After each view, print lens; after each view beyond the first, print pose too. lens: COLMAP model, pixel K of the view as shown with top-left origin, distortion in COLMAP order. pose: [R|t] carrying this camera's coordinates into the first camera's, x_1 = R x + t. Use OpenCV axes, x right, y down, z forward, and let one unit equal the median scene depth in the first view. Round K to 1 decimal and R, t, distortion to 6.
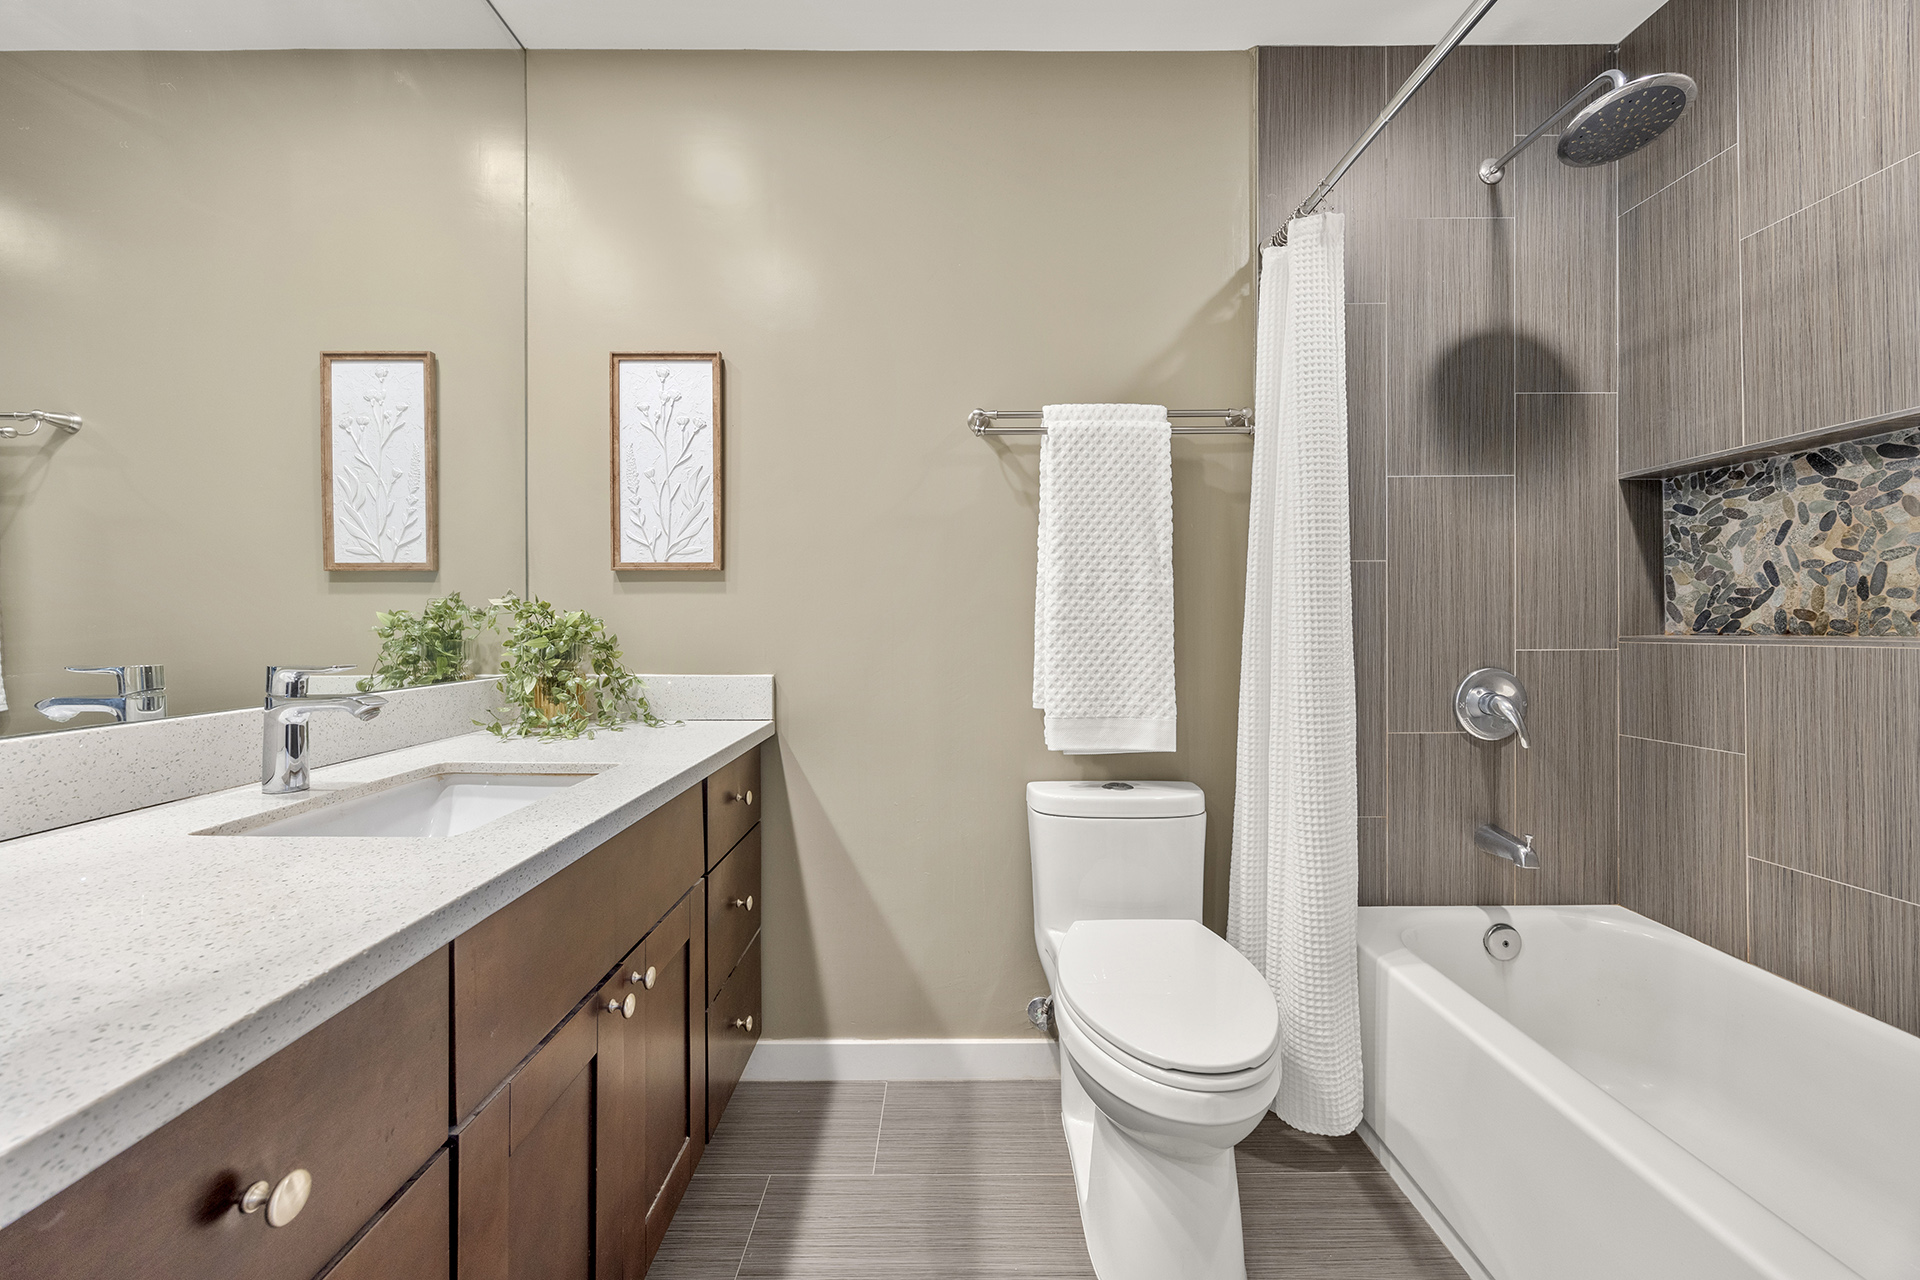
lens RADIAL K [[738.2, 0, 954.9], [0, 738.2, 623.7], [0, 0, 1]] dist [-0.006391, 0.001738]
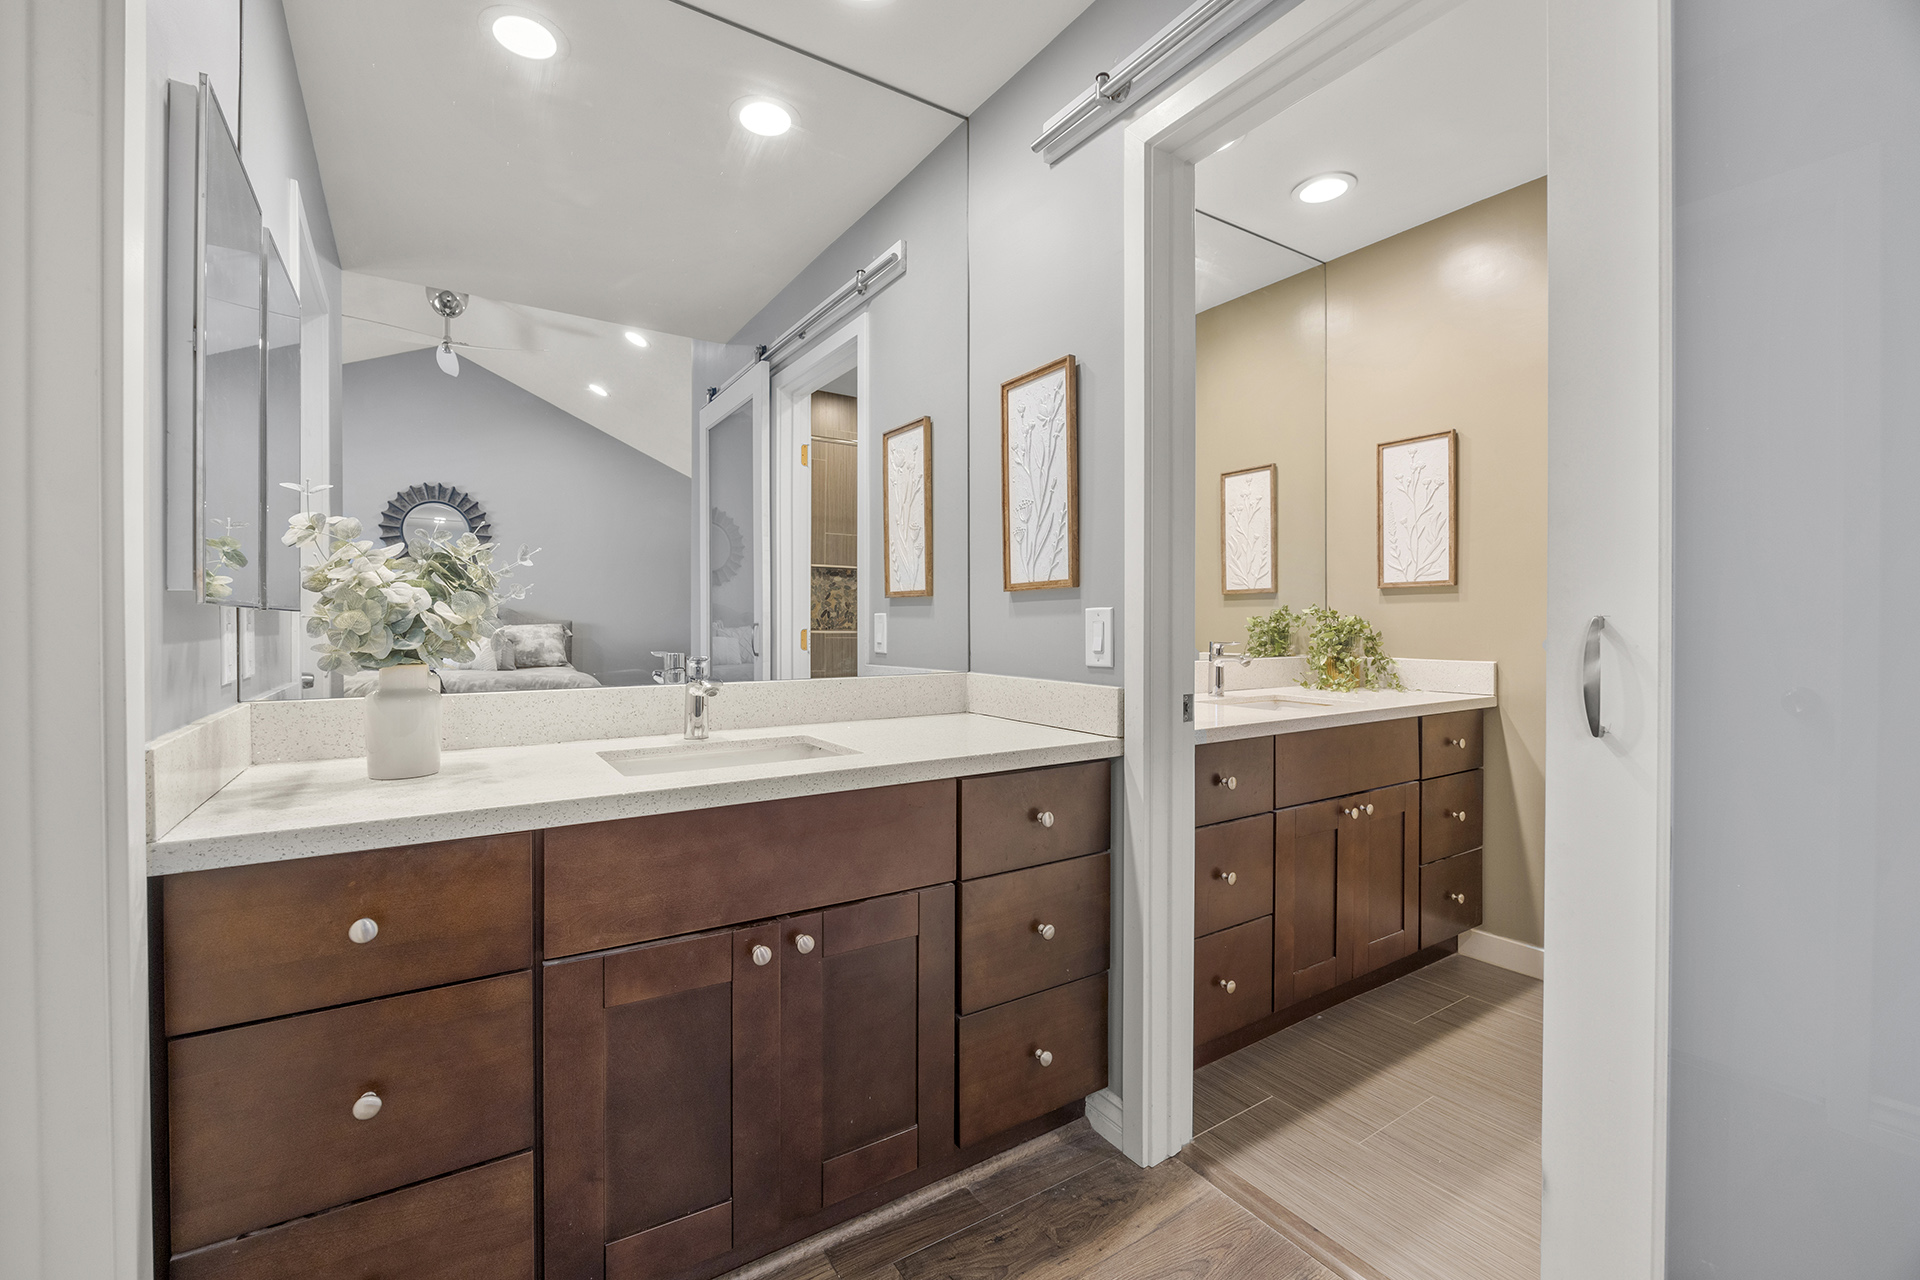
lens RADIAL K [[817.1, 0, 963.3], [0, 817.1, 631.2], [0, 0, 1]] dist [-0.000867, -0.000036]
pose [[0.549109, 0.006788, -0.835723, 0.466621], [-0.000894, 0.999971, 0.007535, 0.003341], [0.835750, -0.003390, 0.549099, -0.627035]]
